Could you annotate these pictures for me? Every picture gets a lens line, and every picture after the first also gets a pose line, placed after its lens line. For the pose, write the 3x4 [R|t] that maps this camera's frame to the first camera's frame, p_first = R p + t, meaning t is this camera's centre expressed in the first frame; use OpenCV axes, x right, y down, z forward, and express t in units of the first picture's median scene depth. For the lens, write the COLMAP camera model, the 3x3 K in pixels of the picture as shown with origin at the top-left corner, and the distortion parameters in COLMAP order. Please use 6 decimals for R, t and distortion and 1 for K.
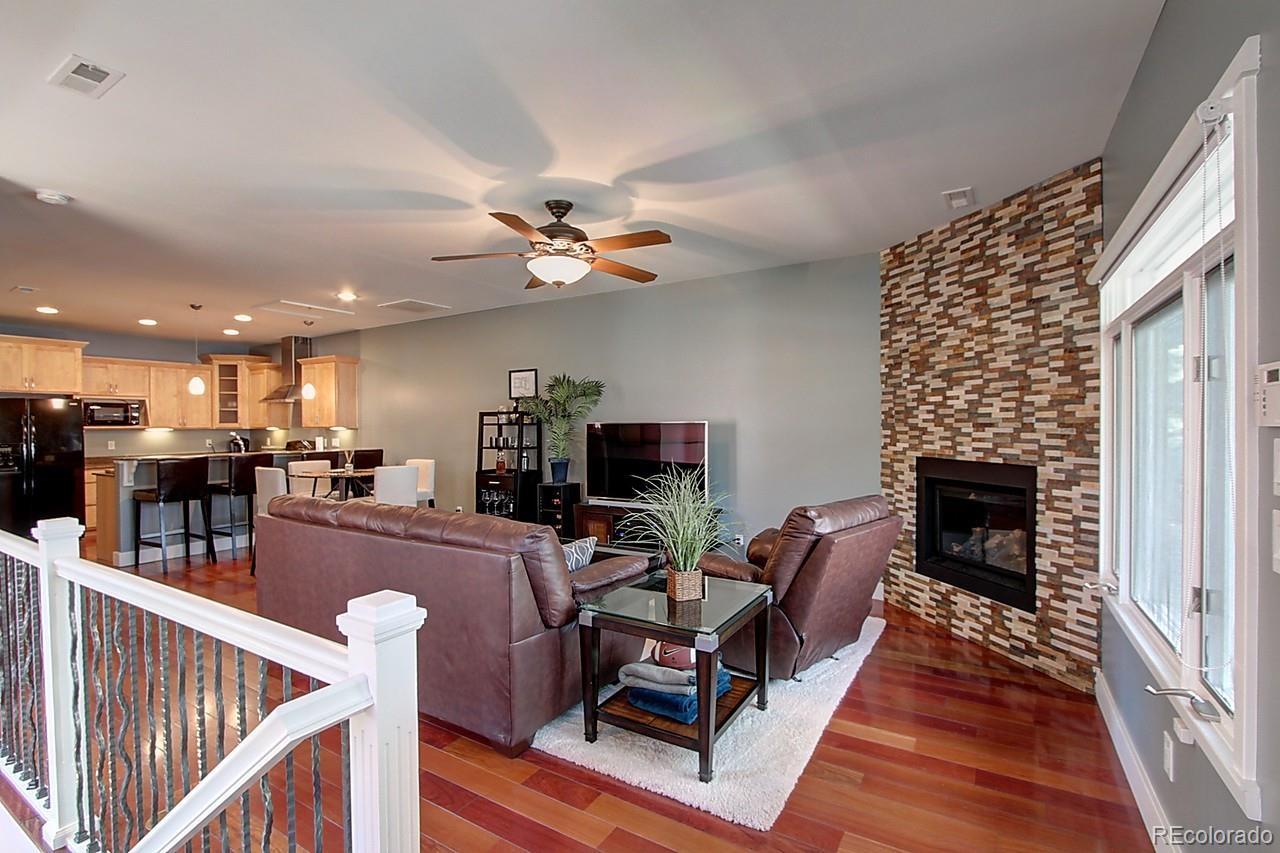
lens RADIAL K [[591.0, 0, 637.3], [0, 591.0, 423.6], [0, 0, 1]] dist [-0.020886, 0.003954]
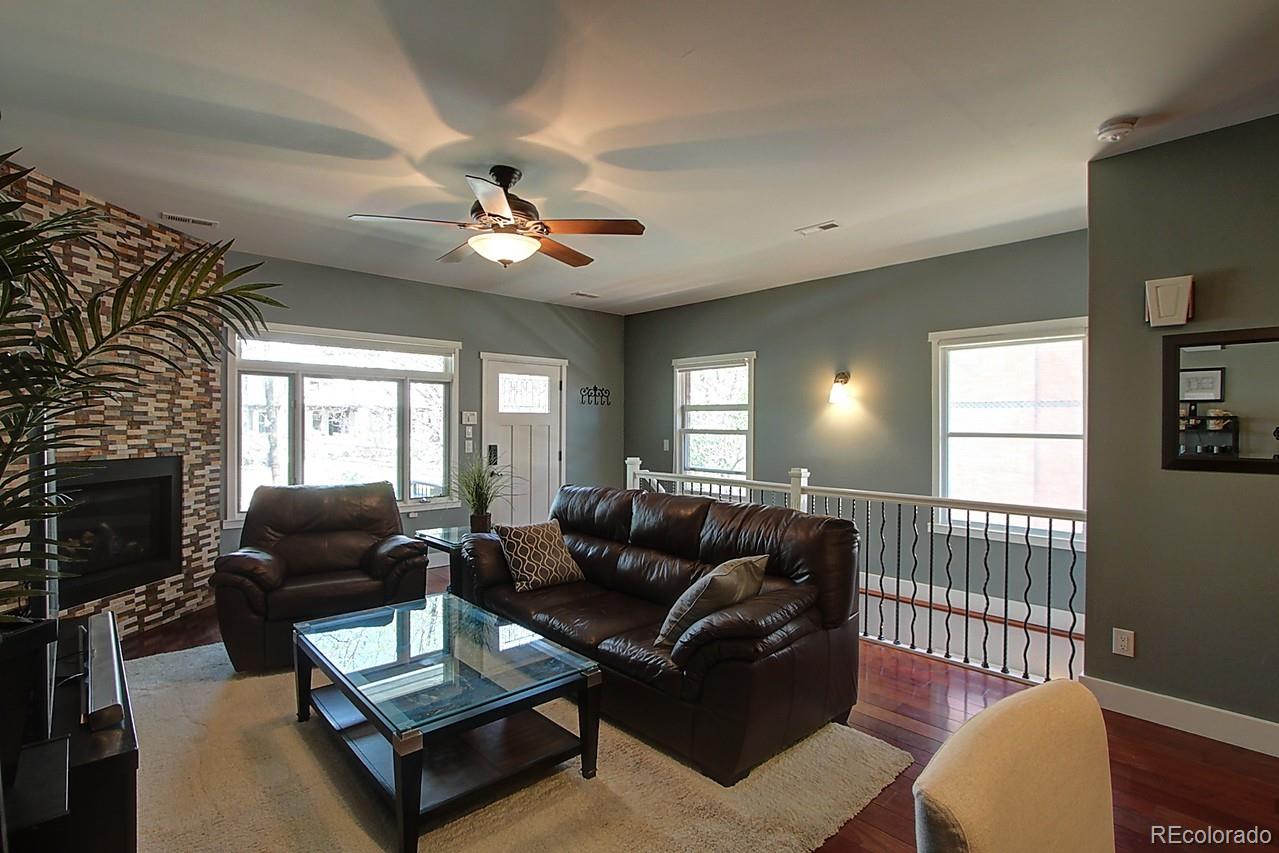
lens RADIAL K [[600.8, 0, 635.4], [0, 600.8, 422.5], [0, 0, 1]] dist [-0.022942, 0.005574]
pose [[-0.961097, 0.000484, 0.276210, -0.495282], [-0.001115, 0.999984, -0.005631, 0.006249], [-0.276208, -0.005720, -0.961081, 1.581444]]
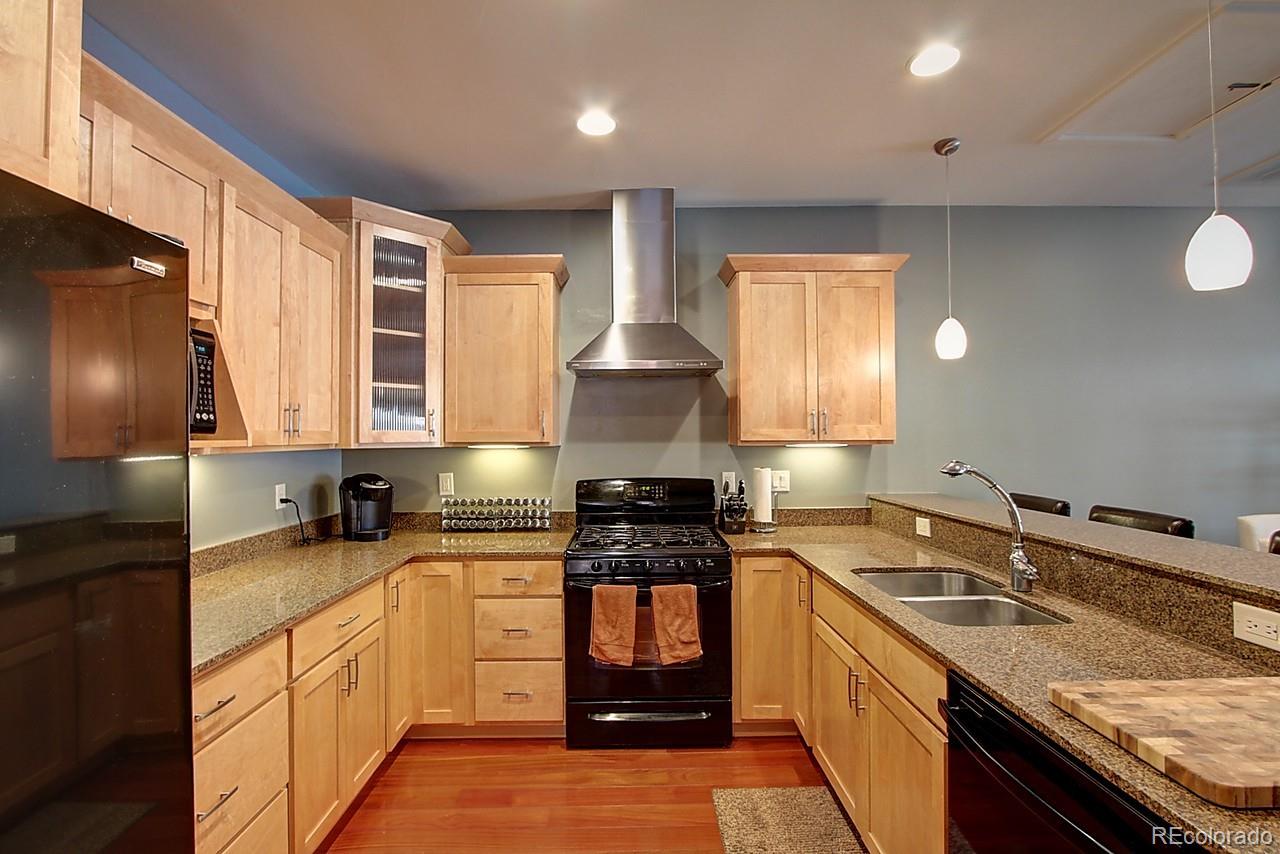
lens RADIAL K [[597.9, 0, 635.5], [0, 597.9, 425.4], [0, 0, 1]] dist [-0.027717, 0.007097]
pose [[0.852974, 0.011847, 0.521818, -1.662719], [-0.001101, 0.999781, -0.020898, 0.006870], [-0.521951, 0.017251, 0.852801, 1.464013]]
